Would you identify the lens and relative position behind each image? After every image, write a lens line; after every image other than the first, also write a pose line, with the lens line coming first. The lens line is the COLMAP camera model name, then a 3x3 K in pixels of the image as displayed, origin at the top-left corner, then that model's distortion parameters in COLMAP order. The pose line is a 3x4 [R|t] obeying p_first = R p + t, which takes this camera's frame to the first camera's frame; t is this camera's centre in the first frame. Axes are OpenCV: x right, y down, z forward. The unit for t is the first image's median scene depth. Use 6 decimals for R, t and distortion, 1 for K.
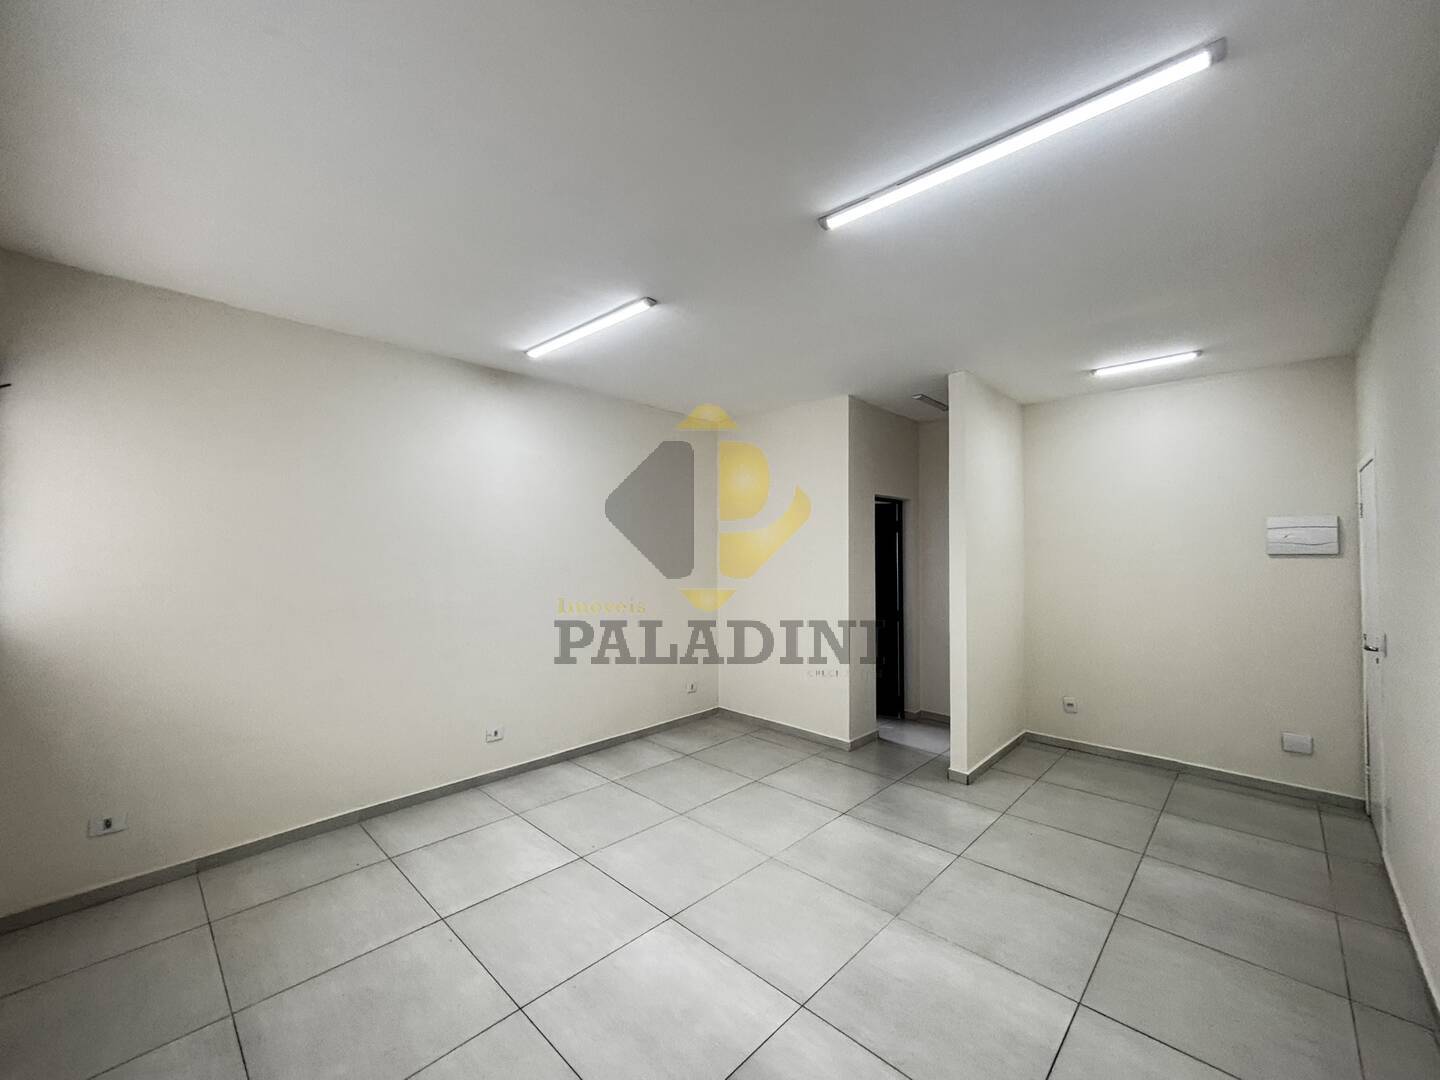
lens RADIAL K [[576.8, 0, 718.3], [0, 576.8, 544.1], [0, 0, 1]] dist [0.003601, 0.000735]
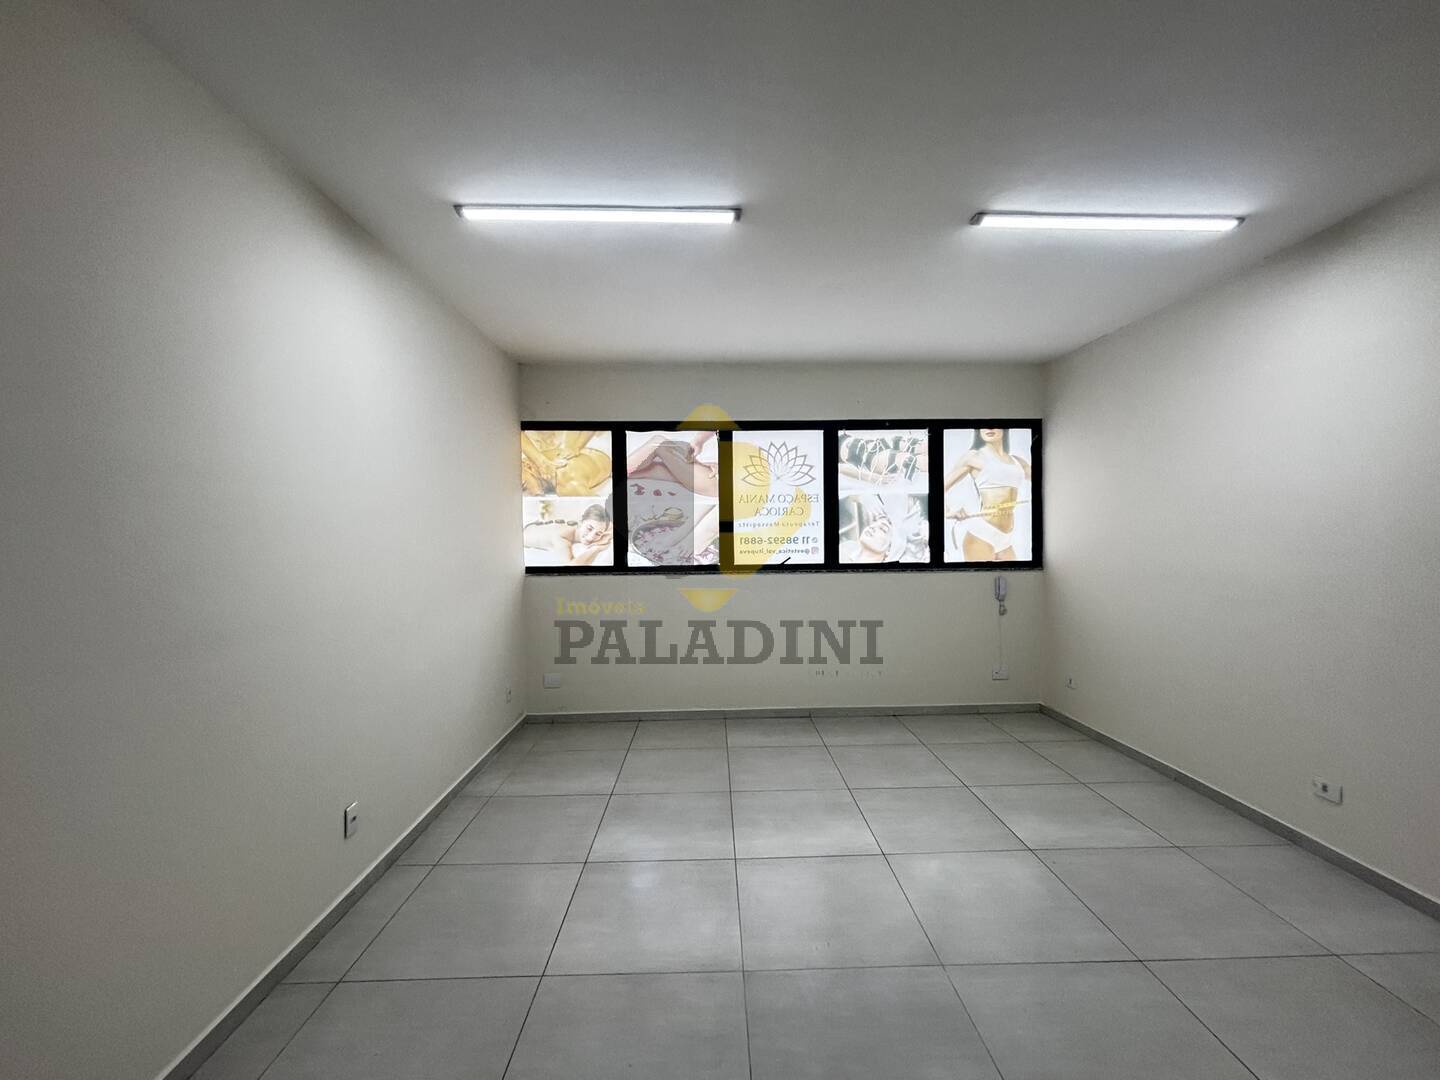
lens RADIAL K [[576.8, 0, 726.6], [0, 576.8, 539.5], [0, 0, 1]] dist [0.003601, 0.000735]
pose [[-0.704954, 0.011170, -0.709165, 0.796299], [0.012070, 0.999920, 0.003752, 0.049413], [0.709151, -0.005914, -0.705032, 1.405196]]
